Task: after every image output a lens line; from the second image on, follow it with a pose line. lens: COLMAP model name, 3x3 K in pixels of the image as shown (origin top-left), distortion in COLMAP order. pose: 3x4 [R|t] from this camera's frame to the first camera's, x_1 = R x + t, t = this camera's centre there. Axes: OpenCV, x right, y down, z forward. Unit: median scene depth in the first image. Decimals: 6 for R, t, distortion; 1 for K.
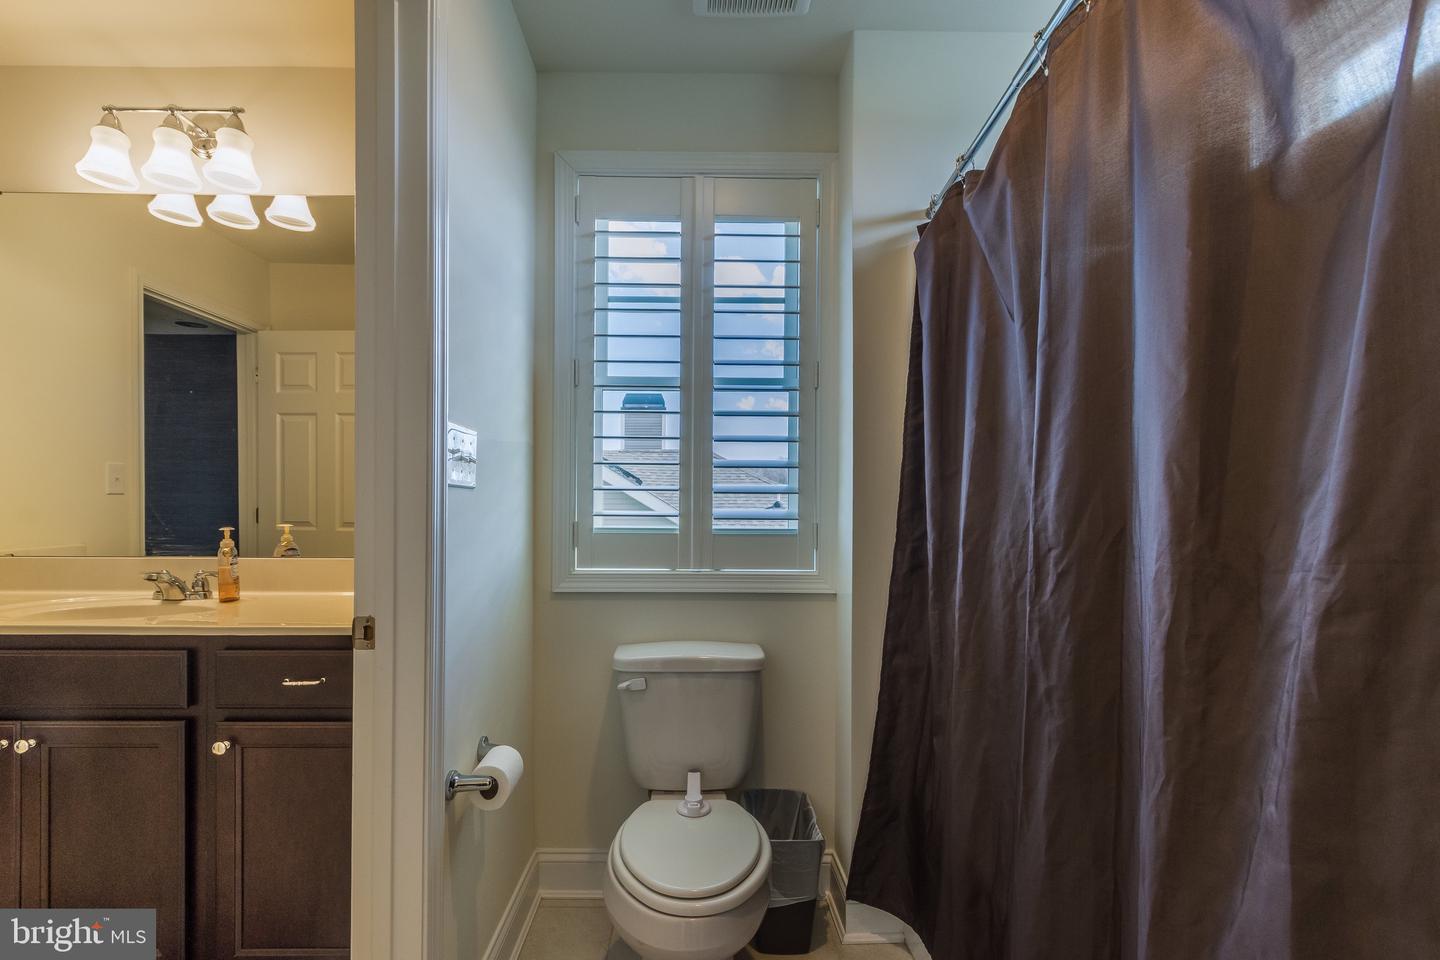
lens RADIAL K [[666.2, 0, 720.4], [0, 666.2, 500.4], [0, 0, 1]] dist [0.001510, 0.000147]
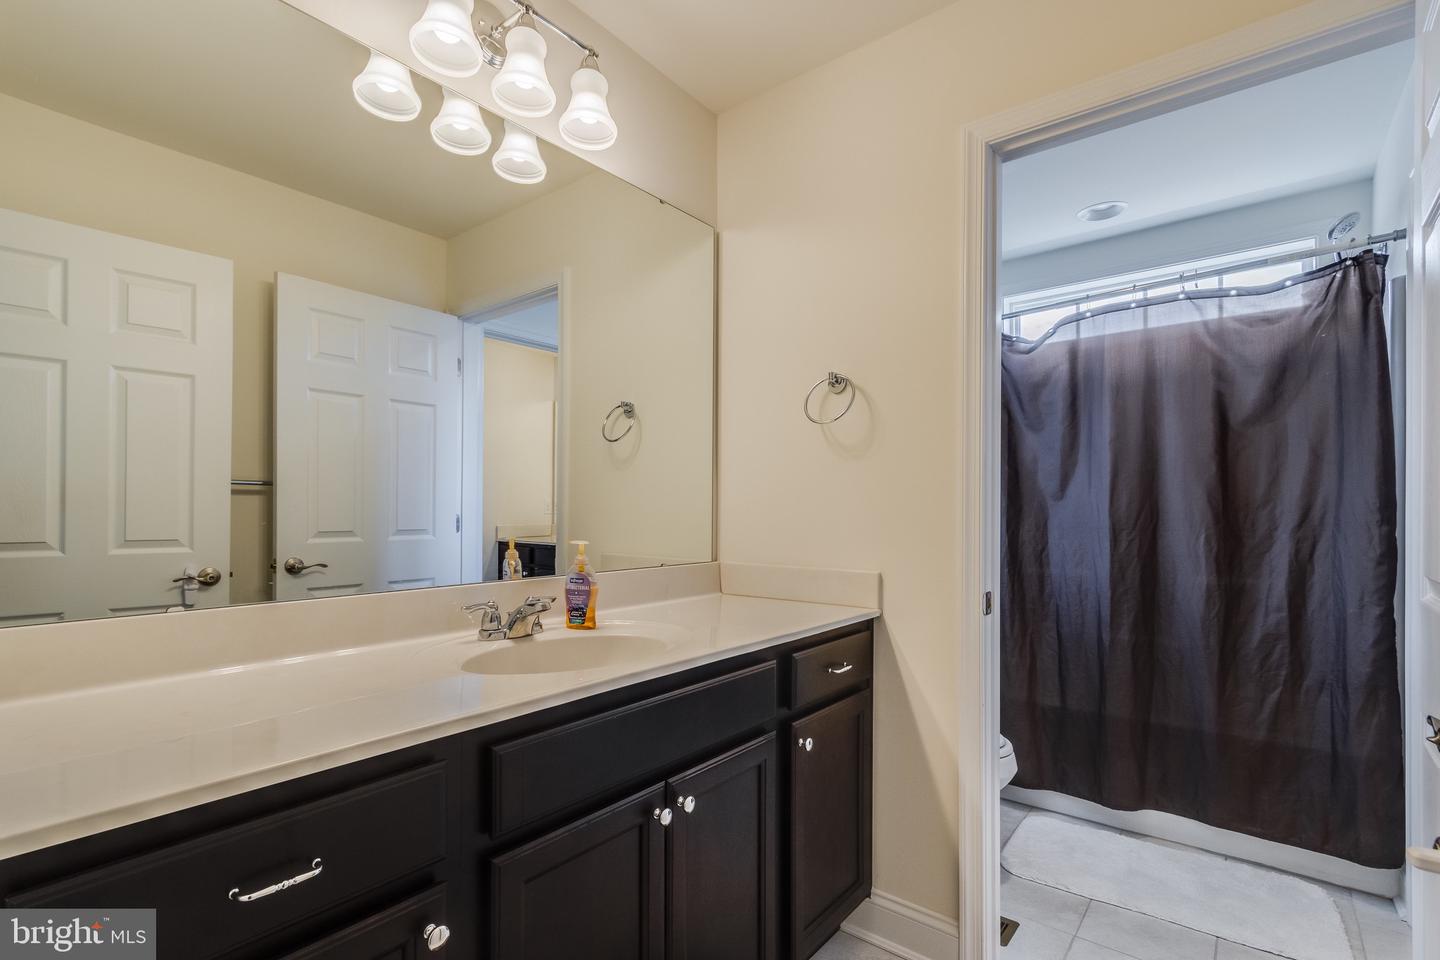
lens RADIAL K [[666.2, 0, 720.4], [0, 666.2, 500.4], [0, 0, 1]] dist [0.001510, 0.000147]
pose [[0.660555, -0.004854, 0.750762, -1.224167], [-0.004704, 0.999933, 0.010604, -0.026484], [-0.750763, -0.010537, 0.660488, 0.294548]]
